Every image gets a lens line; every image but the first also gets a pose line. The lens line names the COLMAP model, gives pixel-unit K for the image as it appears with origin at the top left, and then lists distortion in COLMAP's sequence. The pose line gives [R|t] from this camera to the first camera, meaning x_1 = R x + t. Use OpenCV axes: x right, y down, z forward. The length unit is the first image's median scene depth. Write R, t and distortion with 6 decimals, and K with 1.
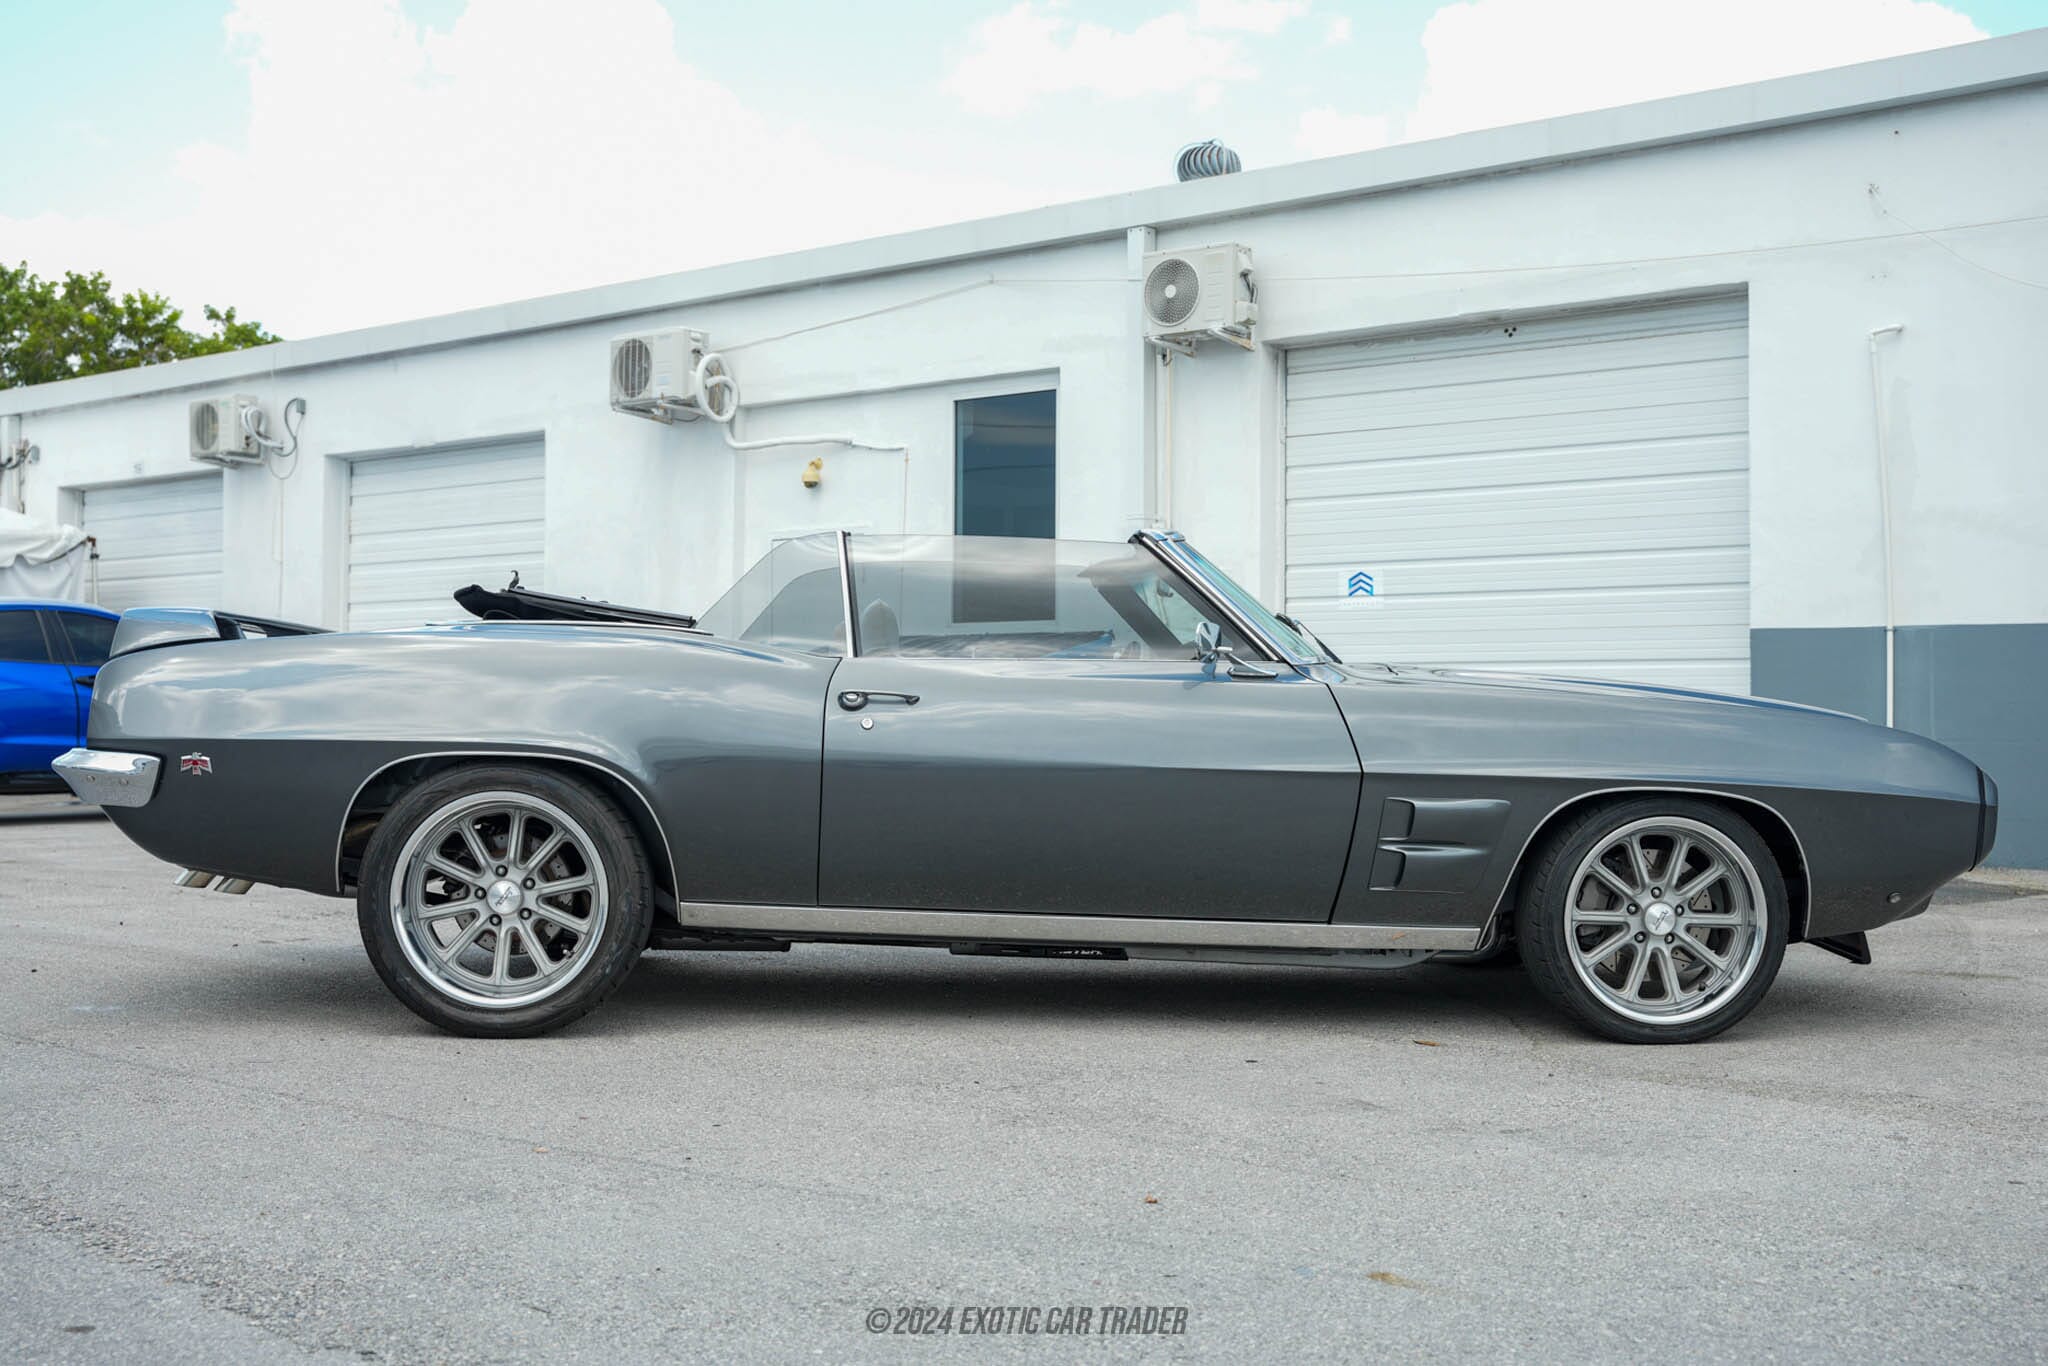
lens RADIAL K [[2147.5, 0, 982.6], [0, 2147.5, 636.2], [0, 0, 1]] dist [-0.024866, 0.000000]
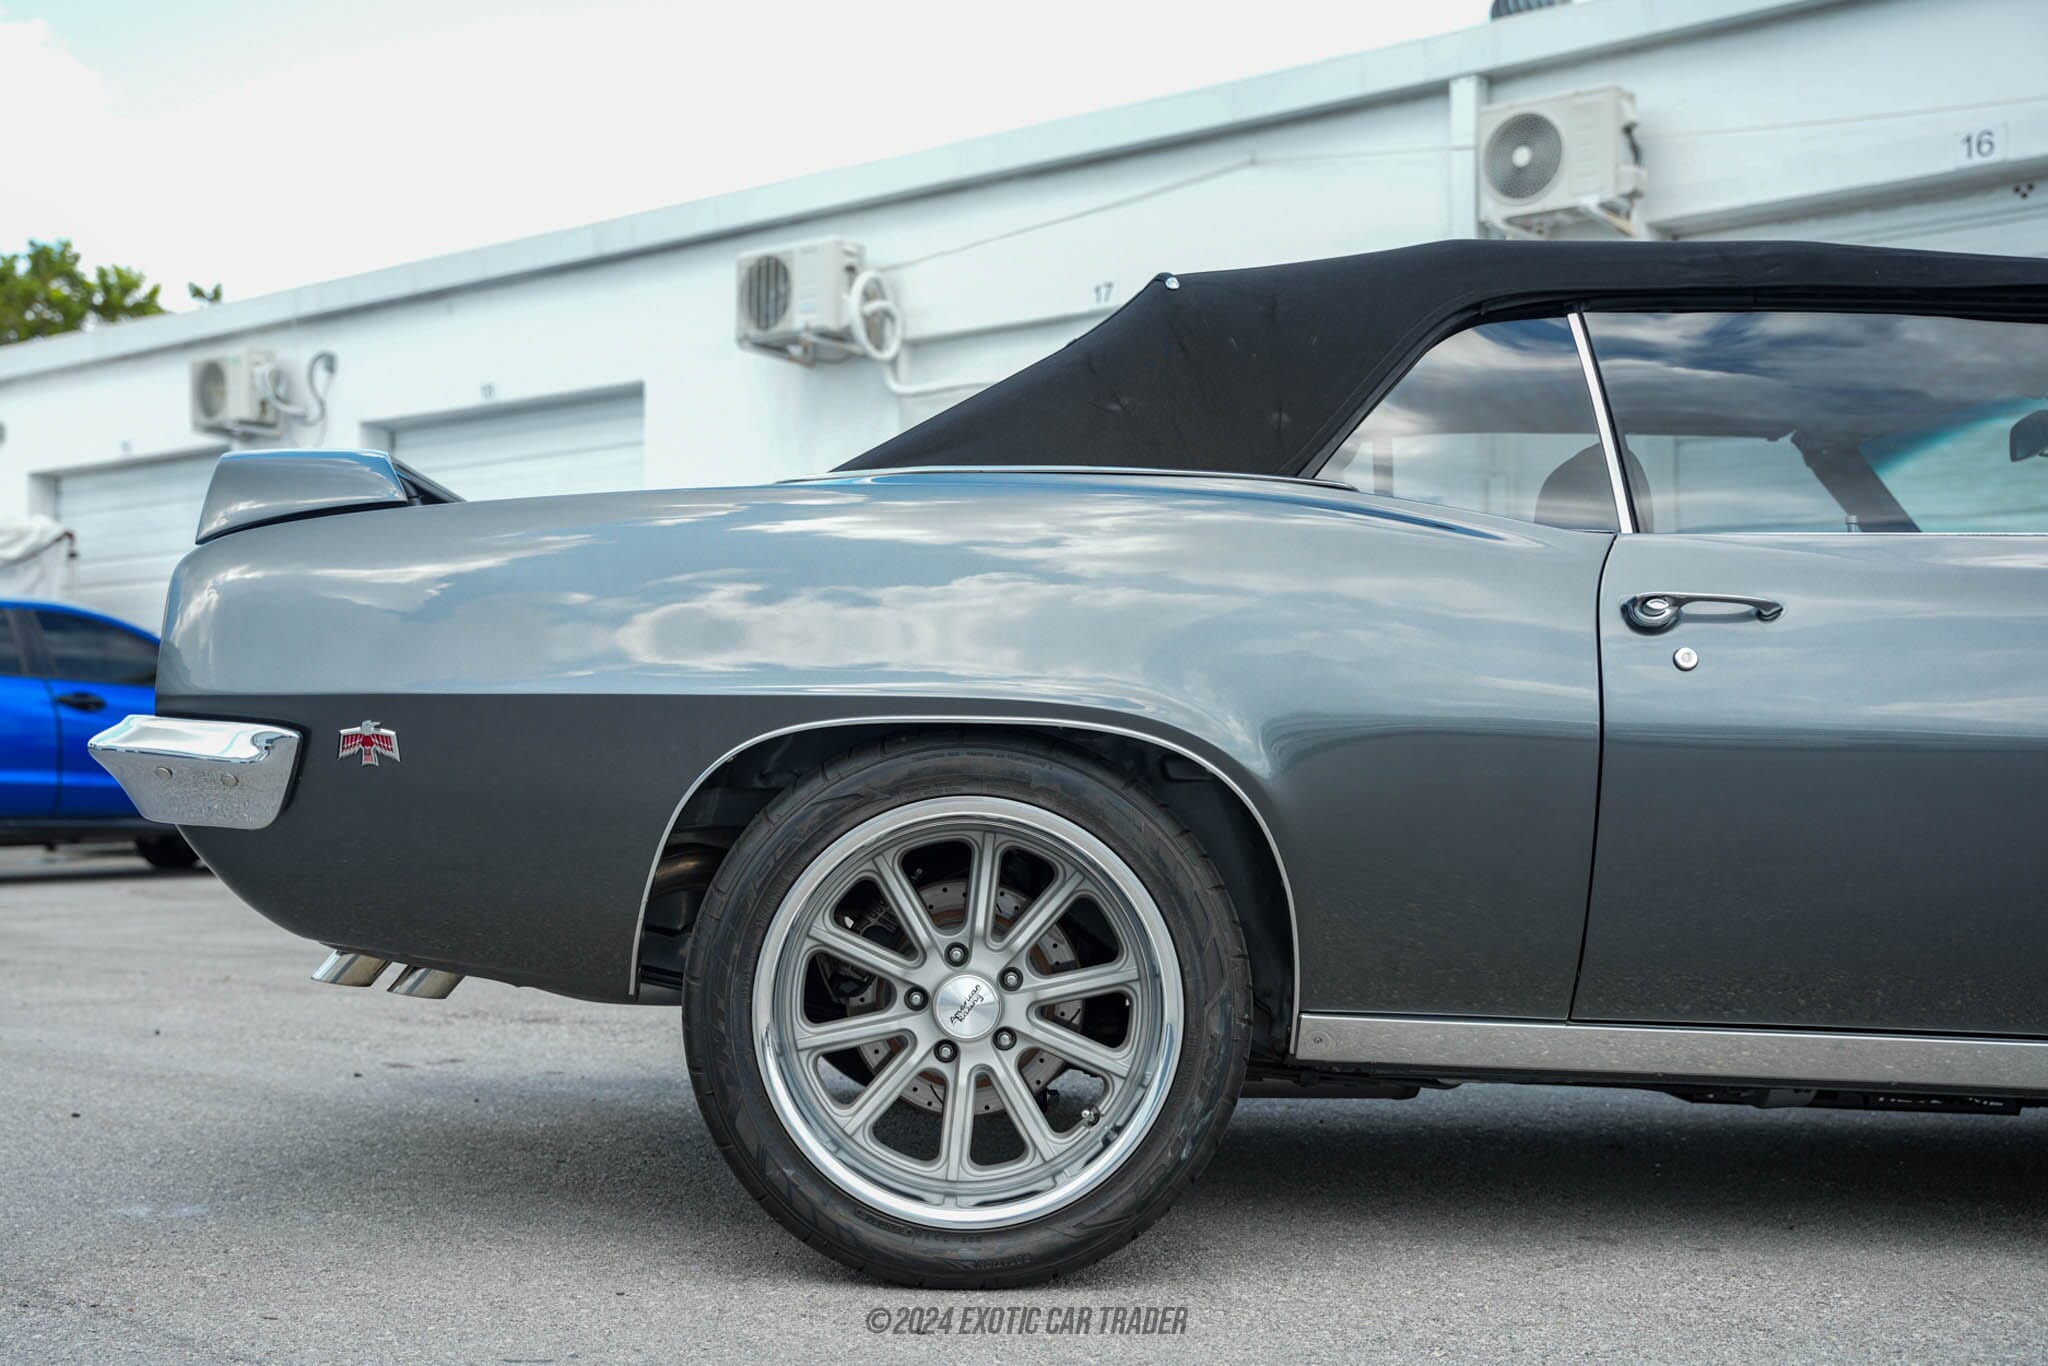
lens RADIAL K [[2471.2, 0, 912.3], [0, 2471.2, 641.5], [0, 0, 1]] dist [0.035835, 0.000000]
pose [[0.998037, -0.006856, -0.062248, -0.182396], [0.006078, 0.999901, -0.012676, 0.039341], [0.062329, 0.012273, 0.997980, 0.379962]]
